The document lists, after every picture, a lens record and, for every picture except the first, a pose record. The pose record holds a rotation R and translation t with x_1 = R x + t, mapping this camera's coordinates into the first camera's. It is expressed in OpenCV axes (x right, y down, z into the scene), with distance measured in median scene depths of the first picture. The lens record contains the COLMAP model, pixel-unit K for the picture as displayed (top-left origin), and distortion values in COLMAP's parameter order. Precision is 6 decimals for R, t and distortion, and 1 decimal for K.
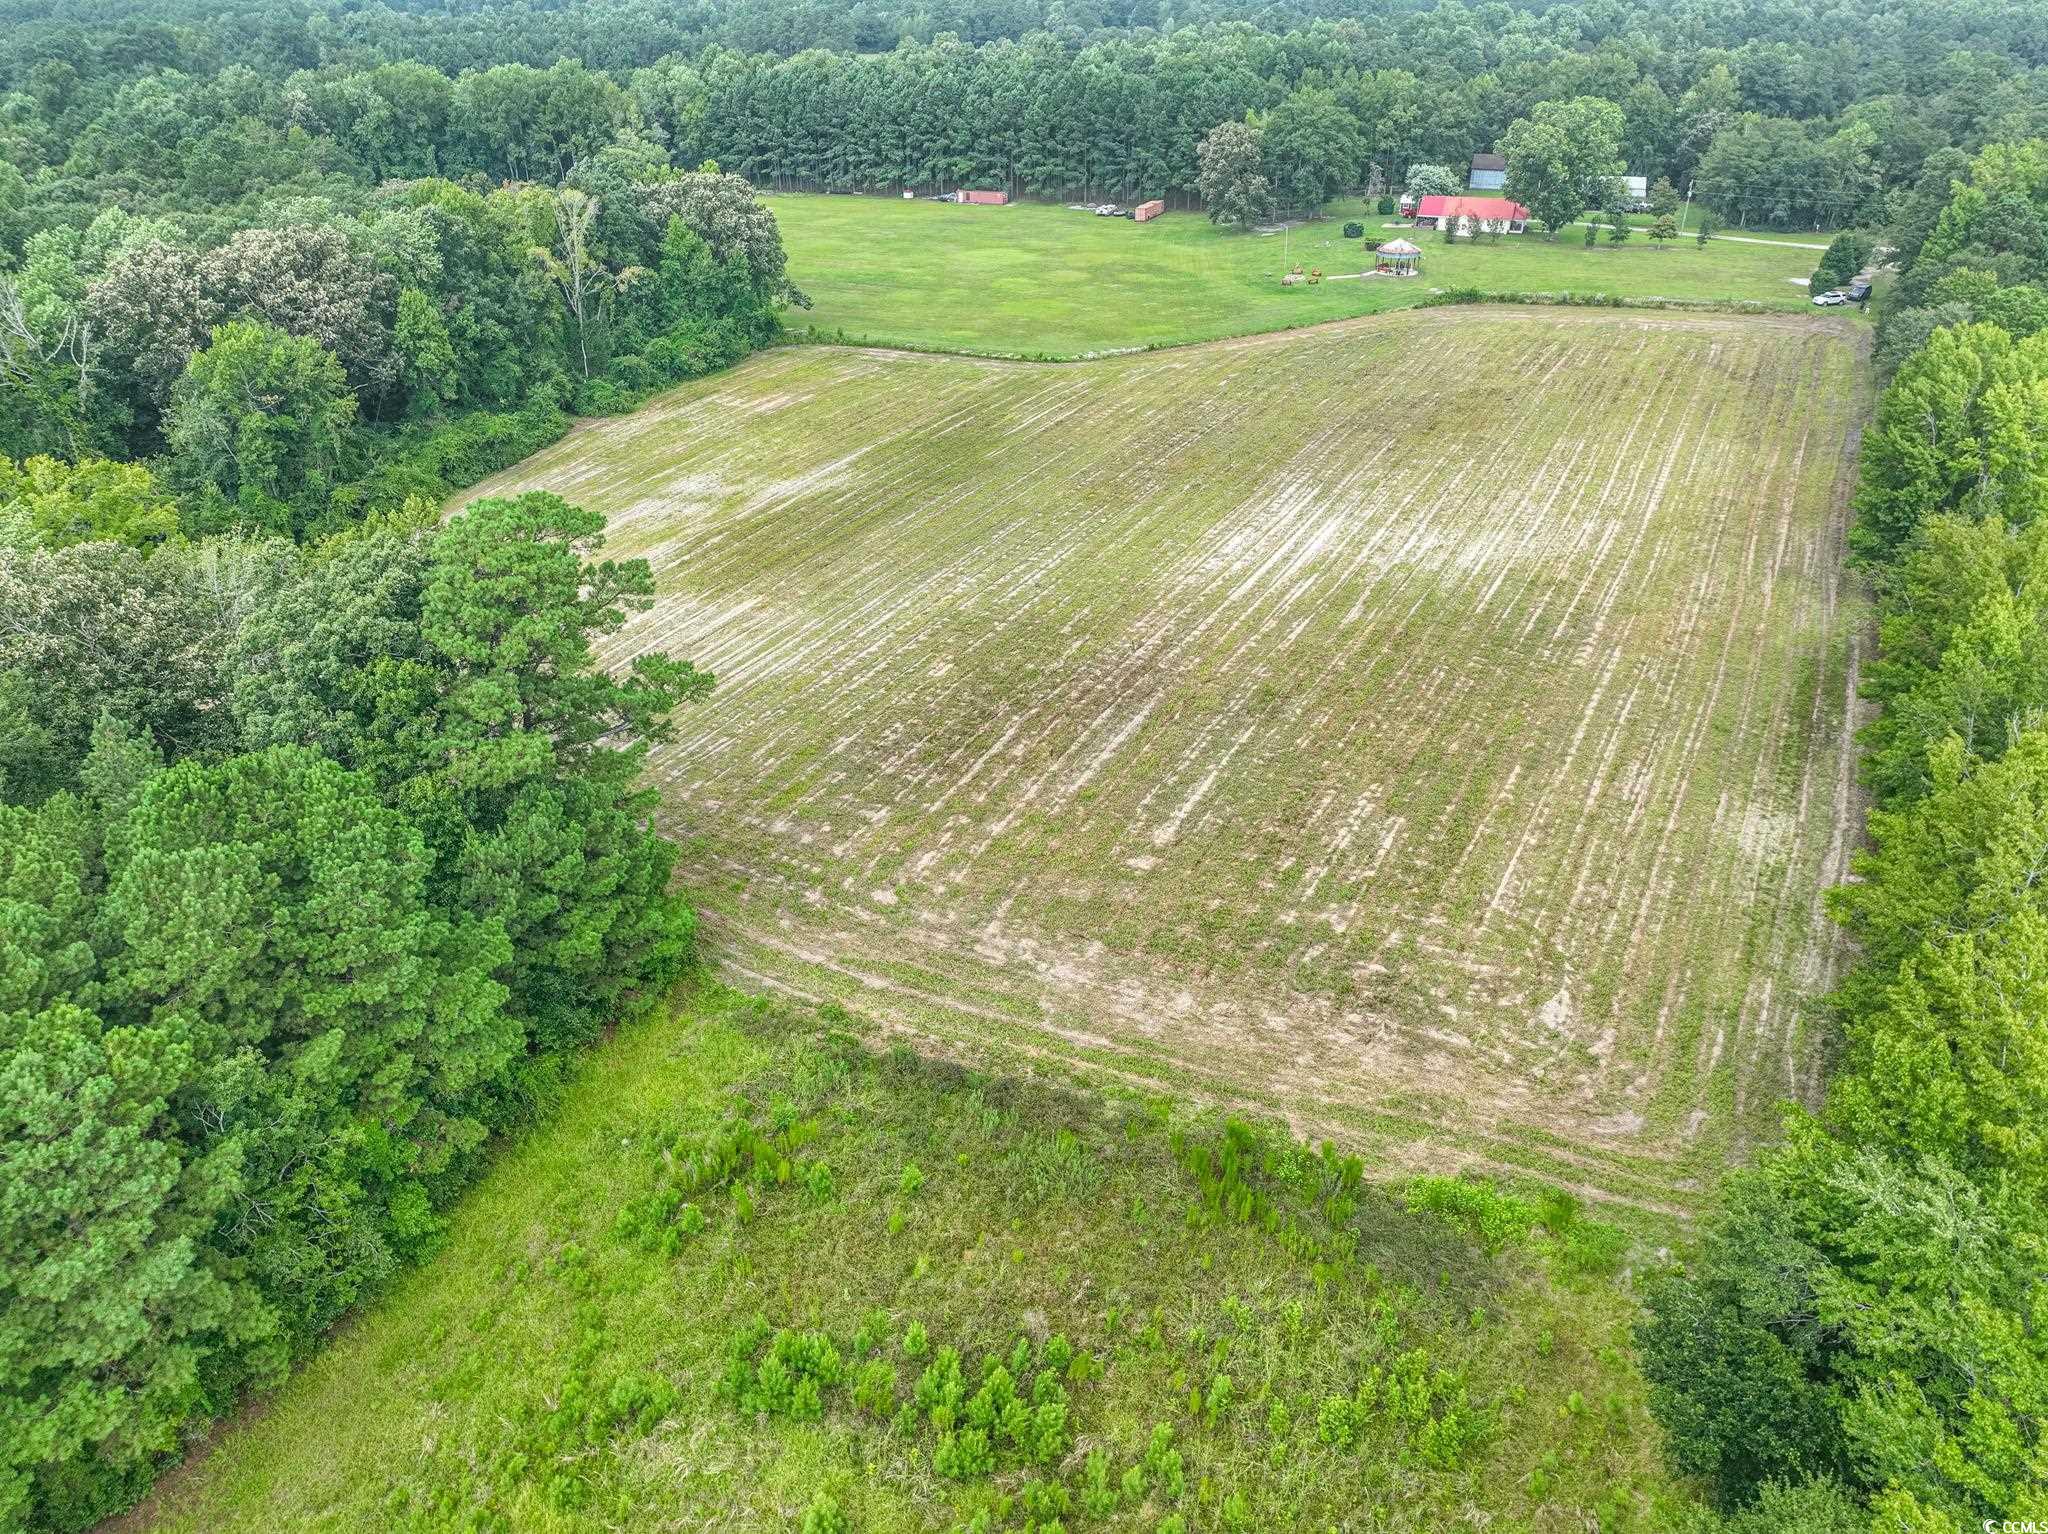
lens RADIAL K [[1440.7, 0, 1024.0], [0, 1440.7, 767.0], [0, 0, 1]] dist [-0.003689, 0.019660]
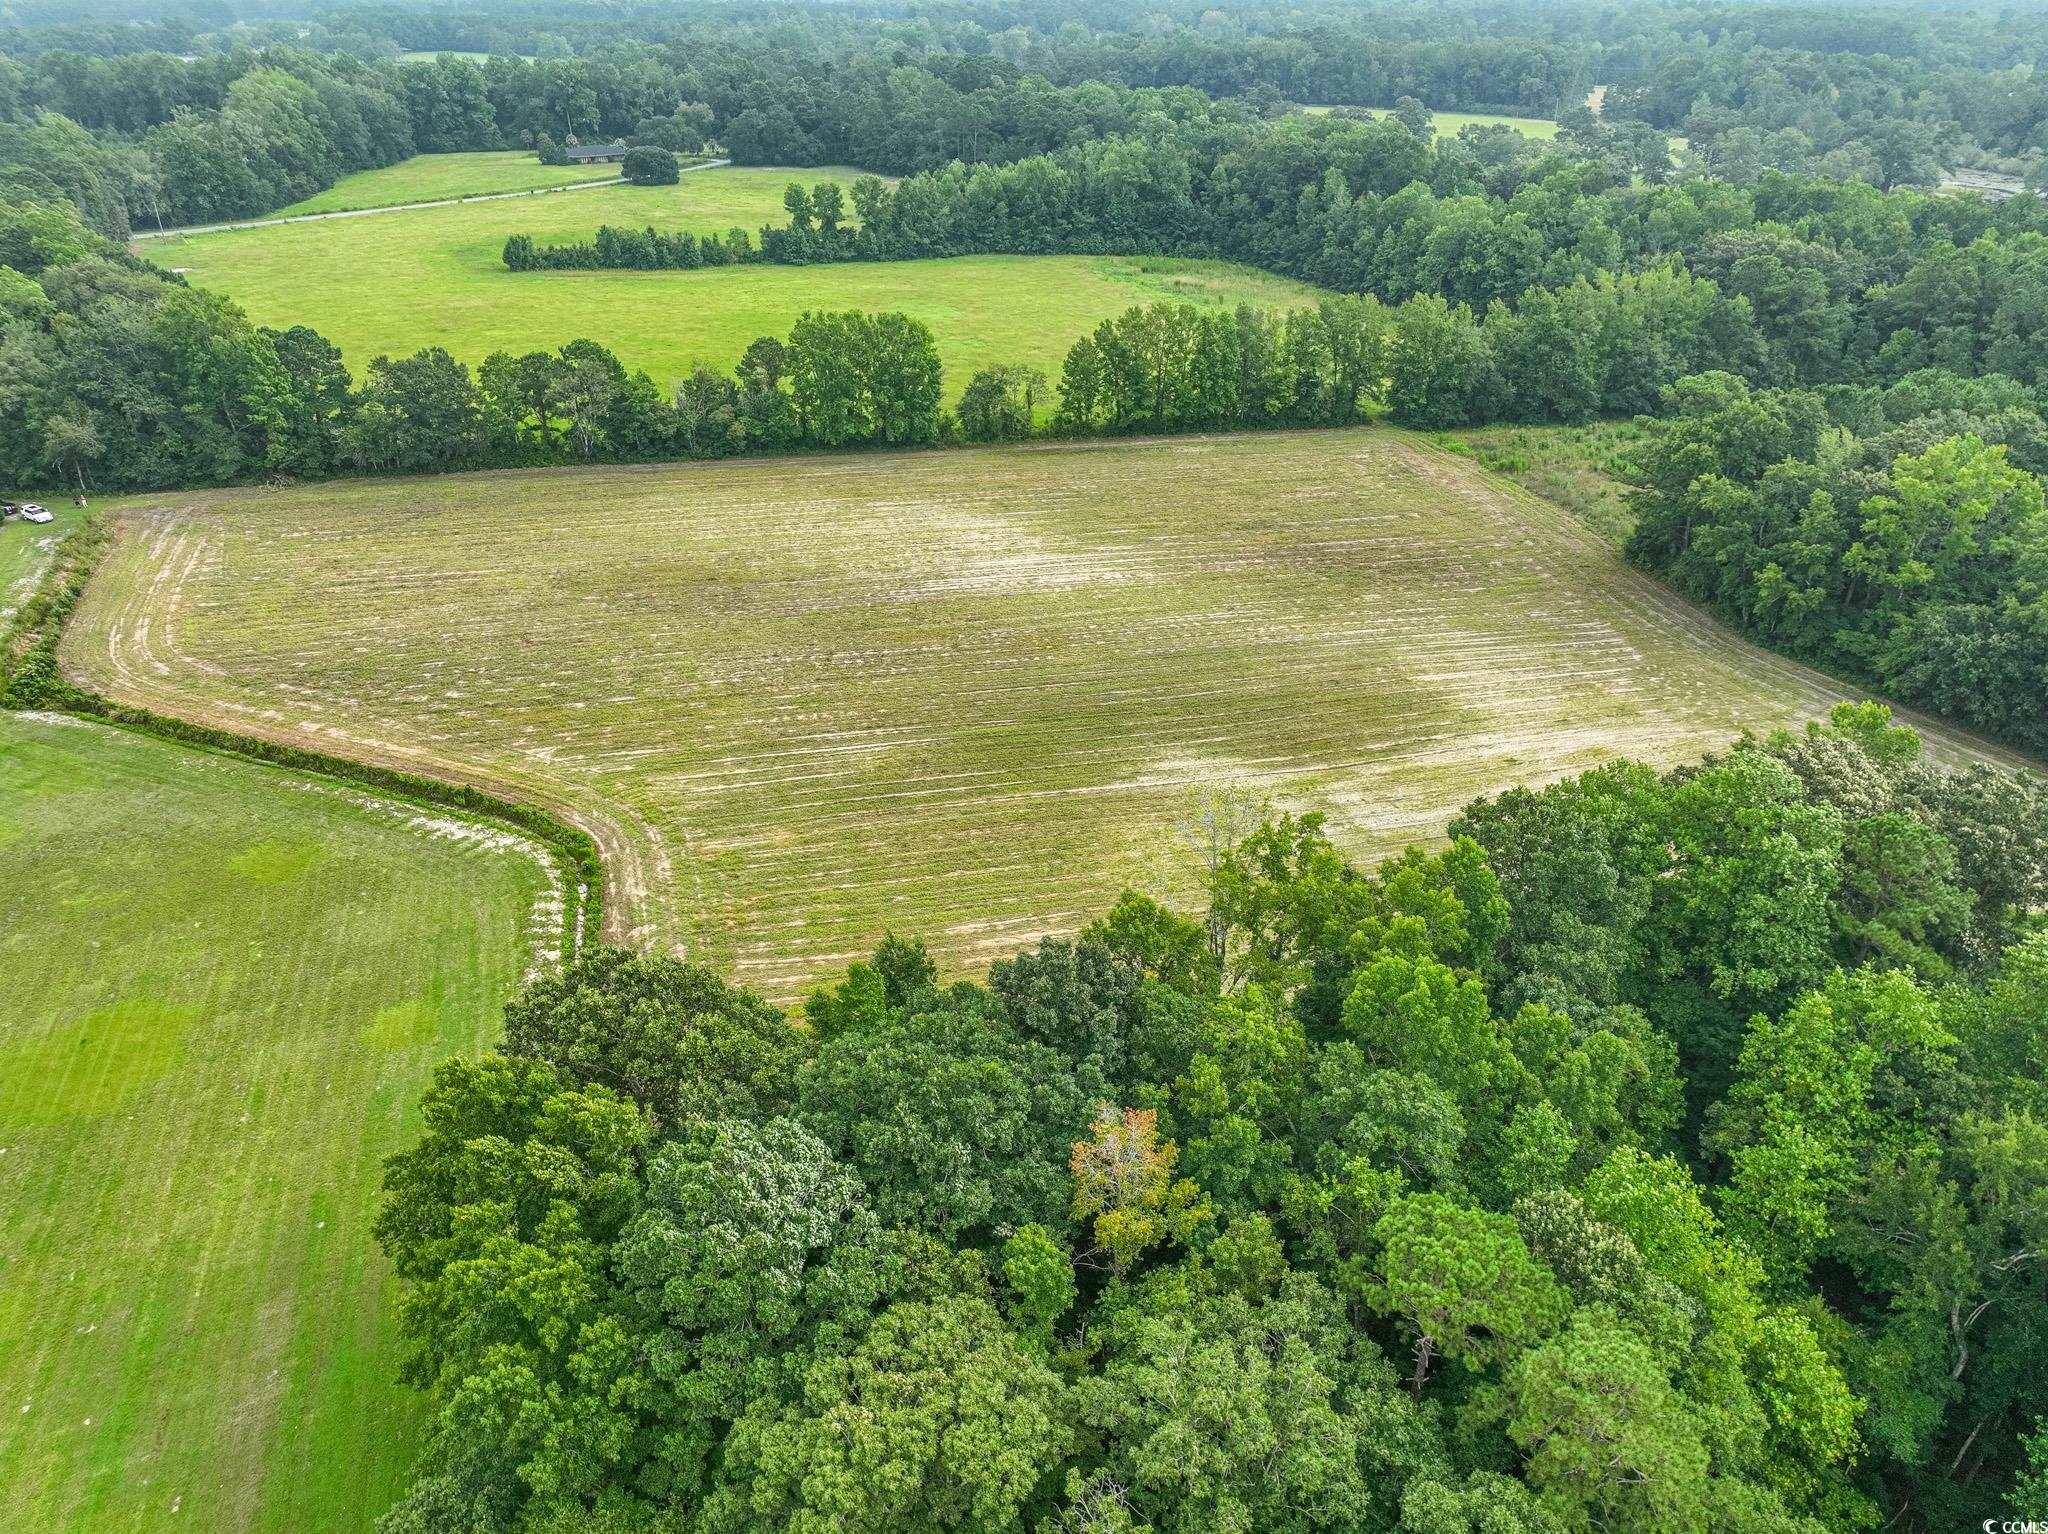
lens RADIAL K [[1440.7, 0, 1024.0], [0, 1440.7, 767.0], [0, 0, 1]] dist [-0.003689, 0.019660]
pose [[-0.651542, -0.368467, 0.663118, -0.708321], [0.379607, 0.598453, 0.705516, -0.928796], [-0.656805, 0.711397, -0.250044, 1.386358]]
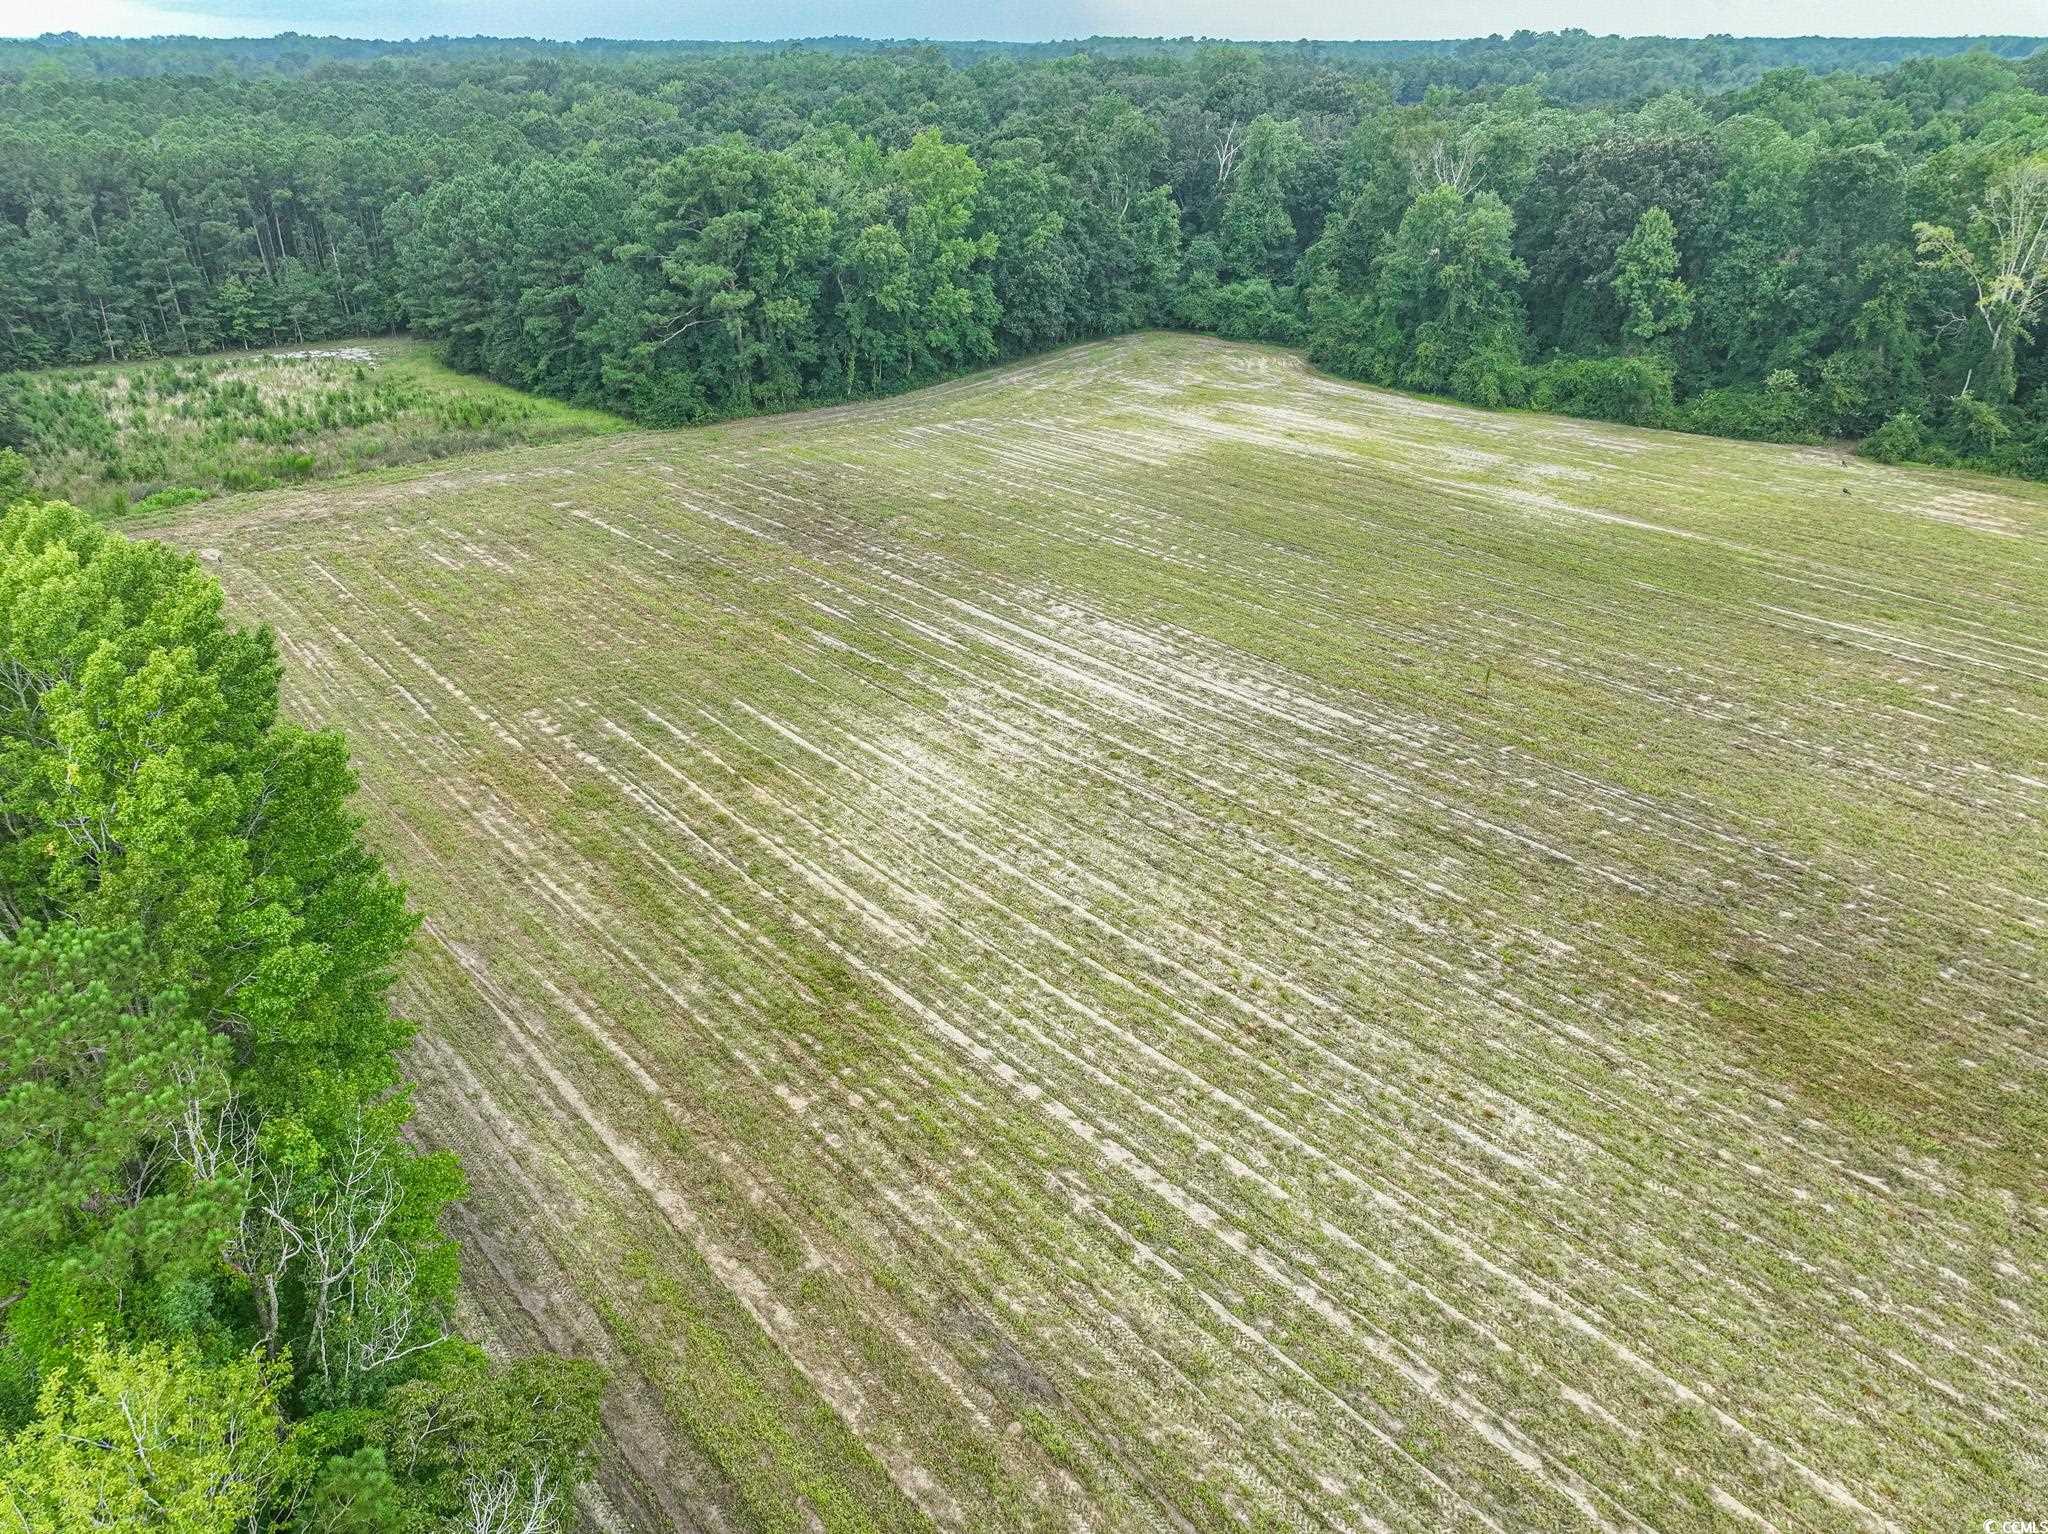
lens RADIAL K [[1440.7, 0, 1024.0], [0, 1440.7, 767.0], [0, 0, 1]] dist [-0.003689, 0.019660]
pose [[-0.380543, 0.416477, -0.825671, 0.690748], [-0.454695, 0.693199, 0.559221, -0.433452], [0.805257, 0.588236, -0.074422, 0.985931]]
